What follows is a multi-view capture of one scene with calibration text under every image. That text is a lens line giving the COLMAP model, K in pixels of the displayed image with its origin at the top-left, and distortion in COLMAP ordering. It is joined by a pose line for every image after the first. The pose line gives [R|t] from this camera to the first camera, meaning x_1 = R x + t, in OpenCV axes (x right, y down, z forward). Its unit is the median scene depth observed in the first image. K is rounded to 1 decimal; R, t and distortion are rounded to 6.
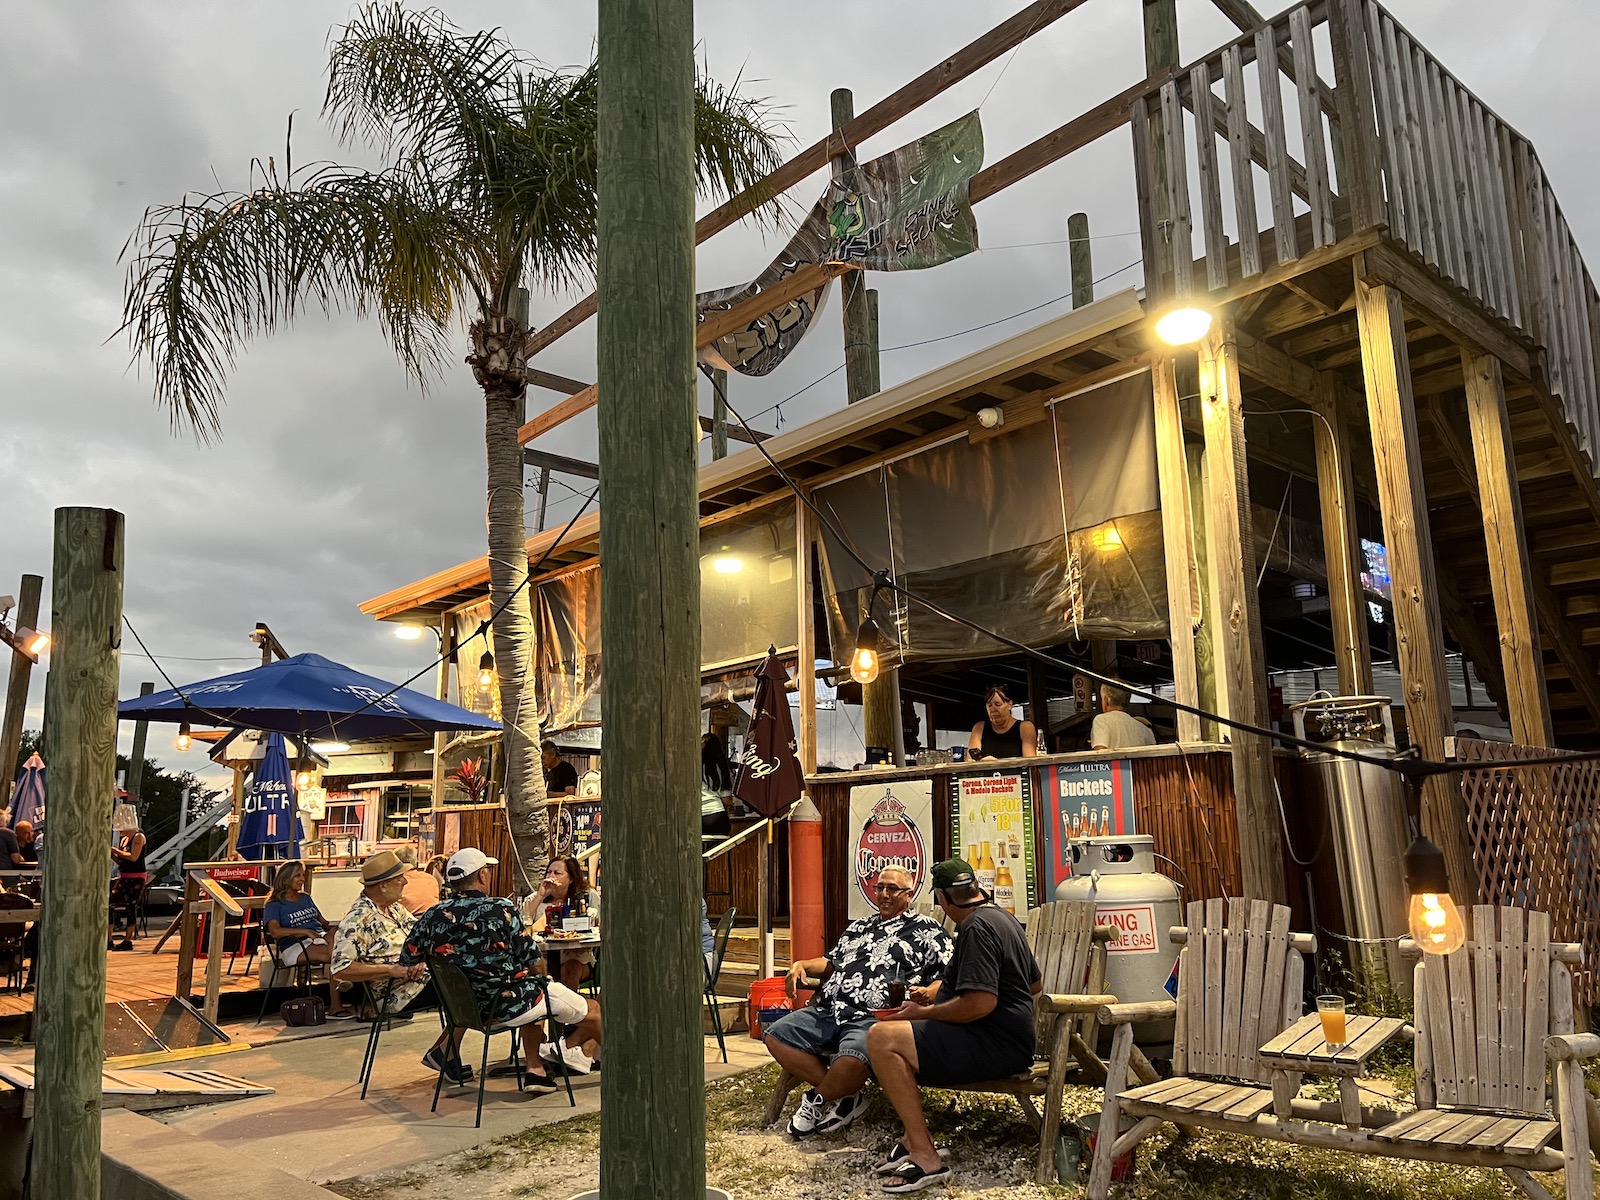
lens RADIAL K [[1197.5, 0, 800.0], [0, 1197.5, 600.0], [0, 0, 1]] dist [0.062786, -0.069766]
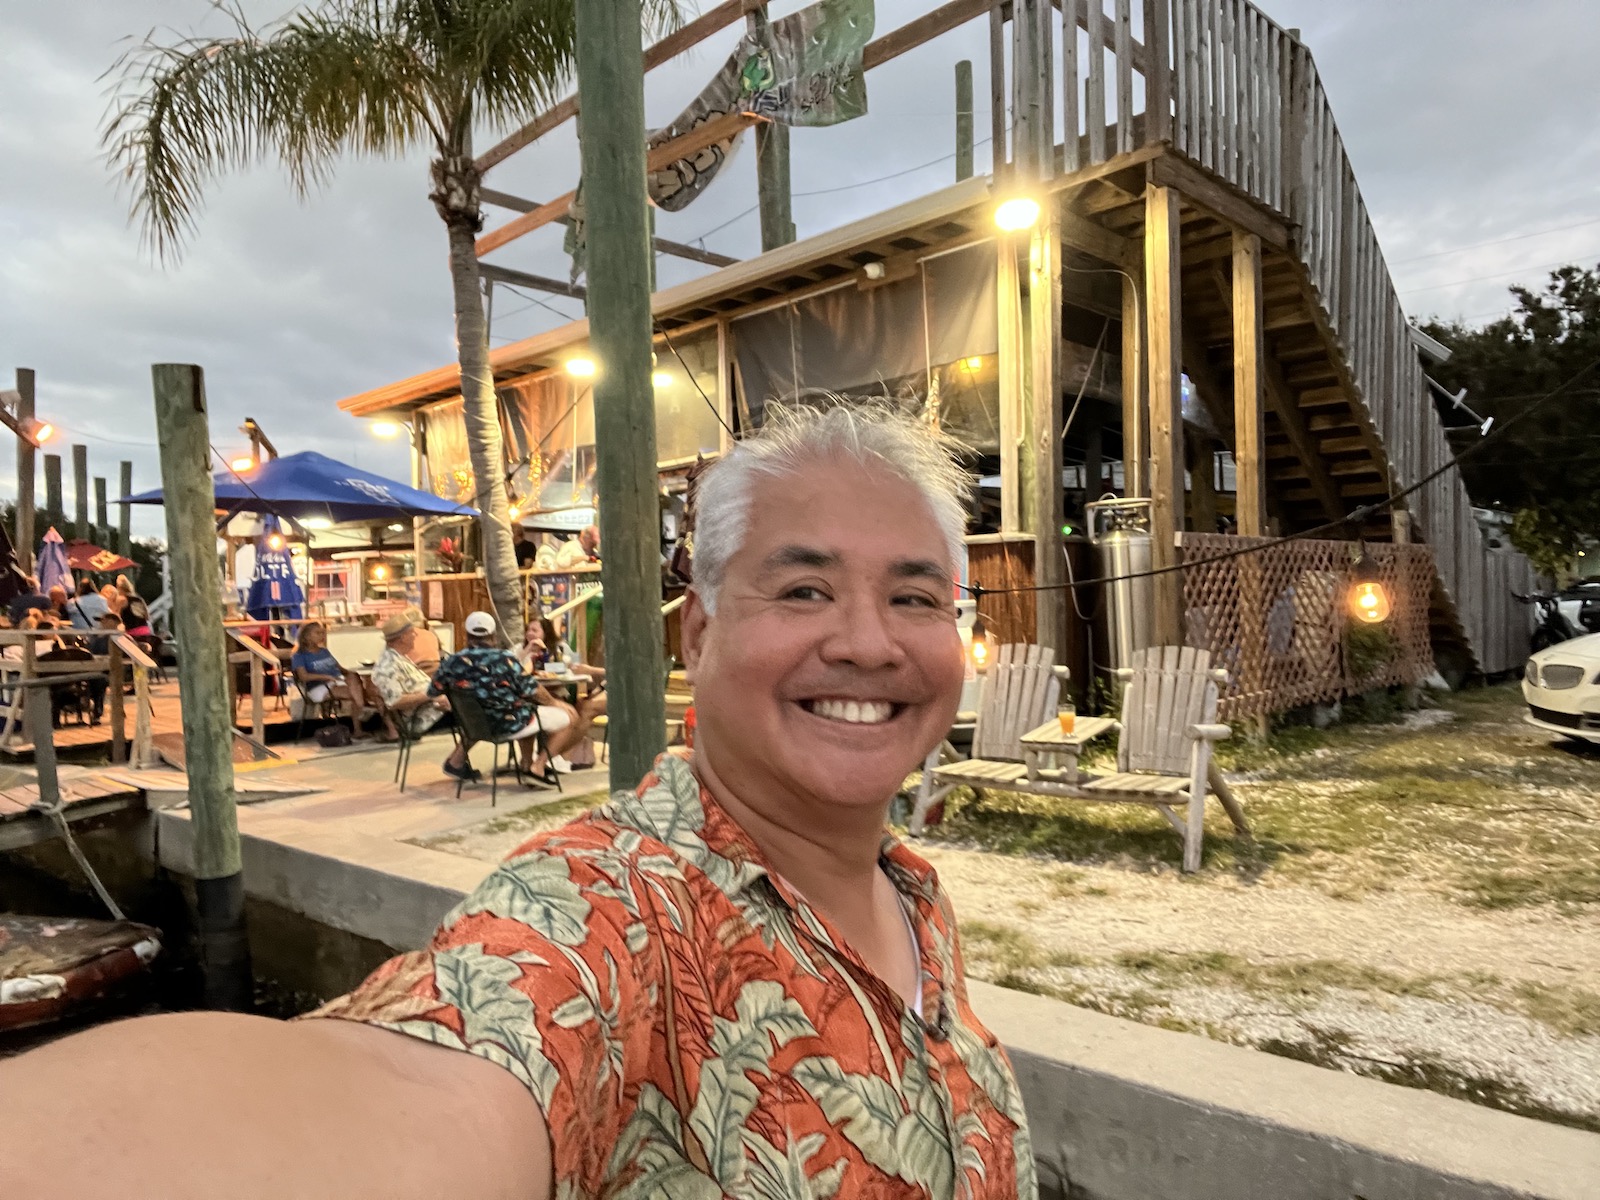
lens RADIAL K [[1084.1, 0, 800.0], [0, 1084.1, 600.0], [0, 0, 1]] dist [0.062663, -0.067831]
pose [[0.997568, -0.006459, 0.069398, 0.001968], [-0.007444, 0.980128, 0.198225, -0.042807], [-0.069300, -0.198260, 0.977697, -0.171150]]
